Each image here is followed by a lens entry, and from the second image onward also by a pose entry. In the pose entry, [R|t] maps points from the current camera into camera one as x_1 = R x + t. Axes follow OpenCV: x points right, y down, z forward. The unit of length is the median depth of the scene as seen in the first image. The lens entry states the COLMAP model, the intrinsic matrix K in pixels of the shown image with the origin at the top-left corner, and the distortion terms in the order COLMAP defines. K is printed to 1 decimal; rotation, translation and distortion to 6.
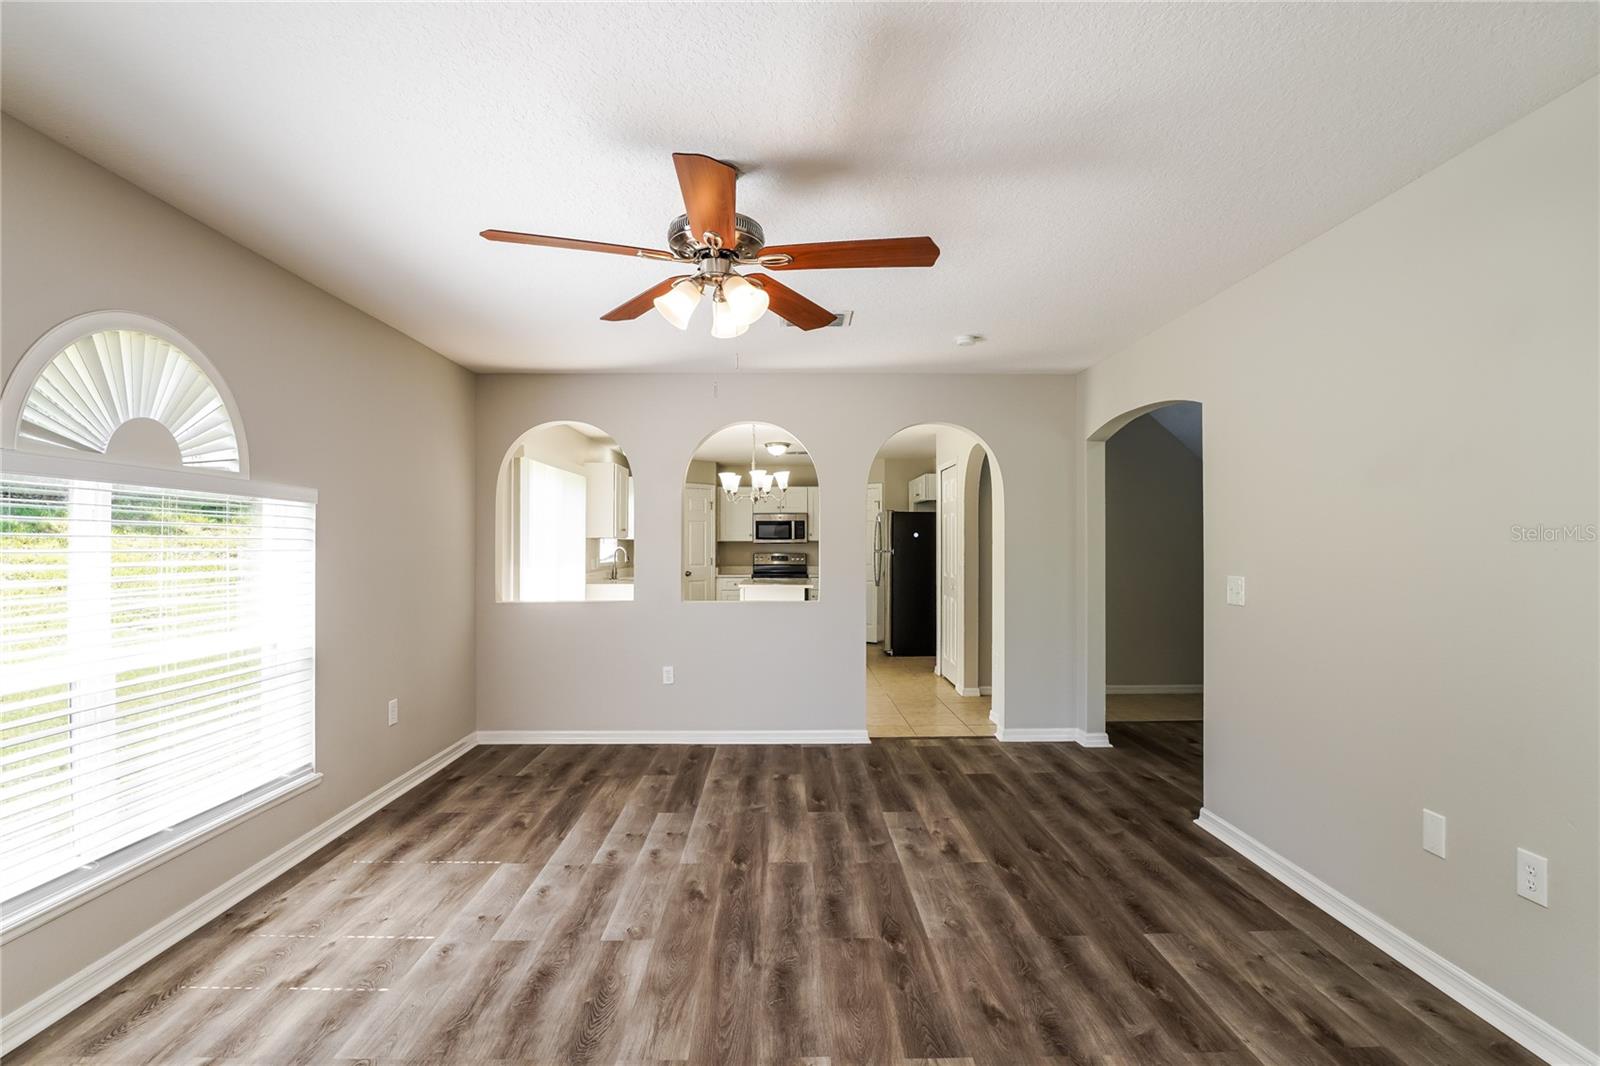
lens RADIAL K [[792.0, 0, 800.2], [0, 792.0, 518.5], [0, 0, 1]] dist [0.001434, 0.000194]
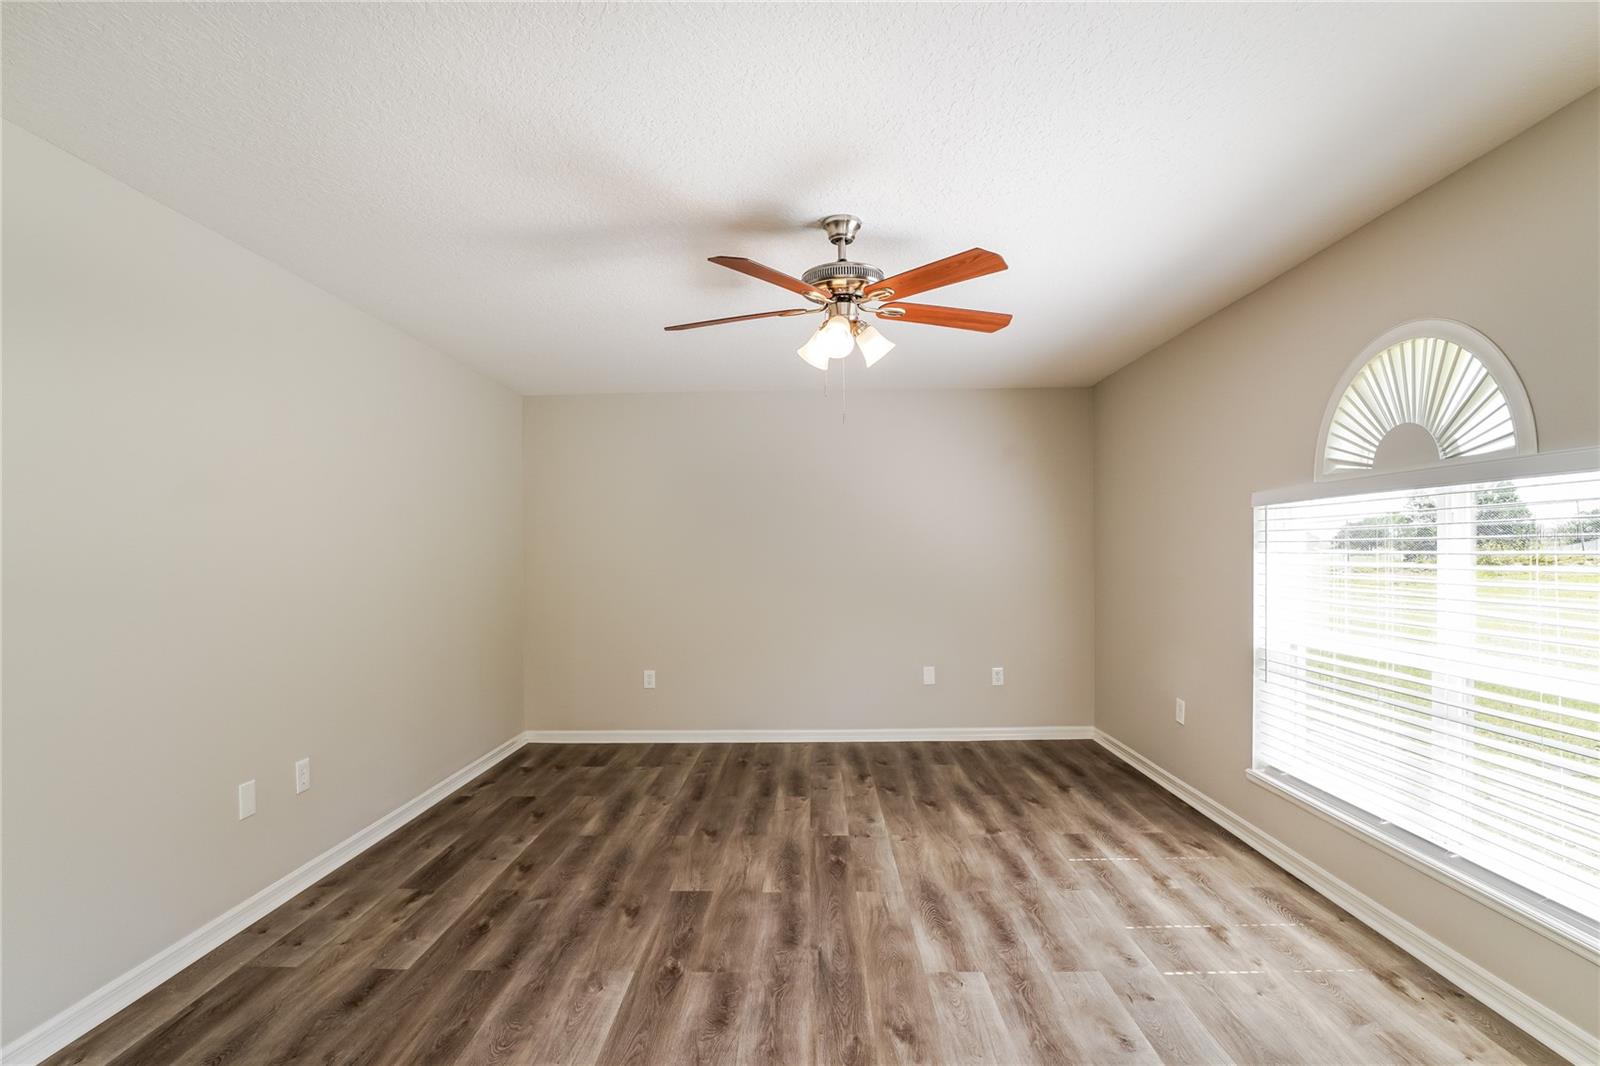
lens RADIAL K [[792.0, 0, 800.2], [0, 792.0, 518.5], [0, 0, 1]] dist [0.001434, 0.000194]
pose [[-0.999194, 0.012829, 0.038042, -0.076770], [0.009860, 0.996965, -0.077221, 0.065561], [-0.038917, -0.076783, -0.996288, 1.942610]]
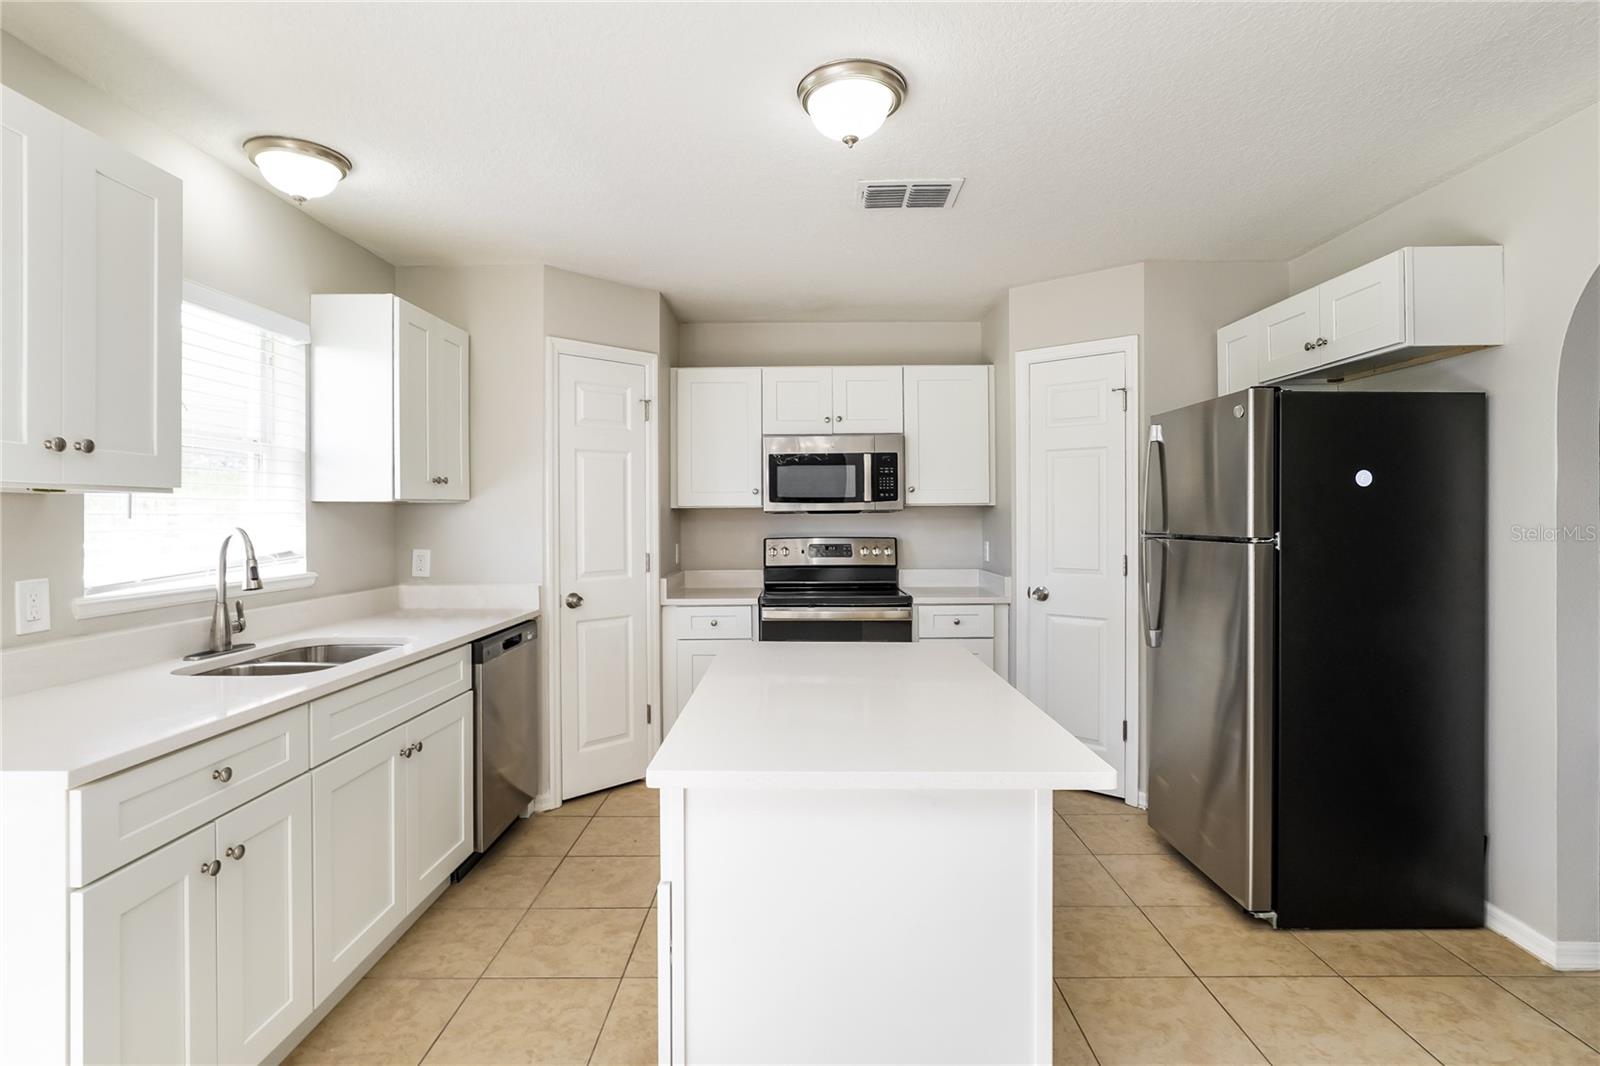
lens RADIAL K [[792.0, 0, 800.2], [0, 792.0, 518.5], [0, 0, 1]] dist [0.001434, 0.000194]
pose [[0.999702, -0.003248, -0.024198, -0.036197], [0.004109, 0.999357, 0.035612, 0.023238], [0.024066, -0.035701, 0.999073, 0.699935]]
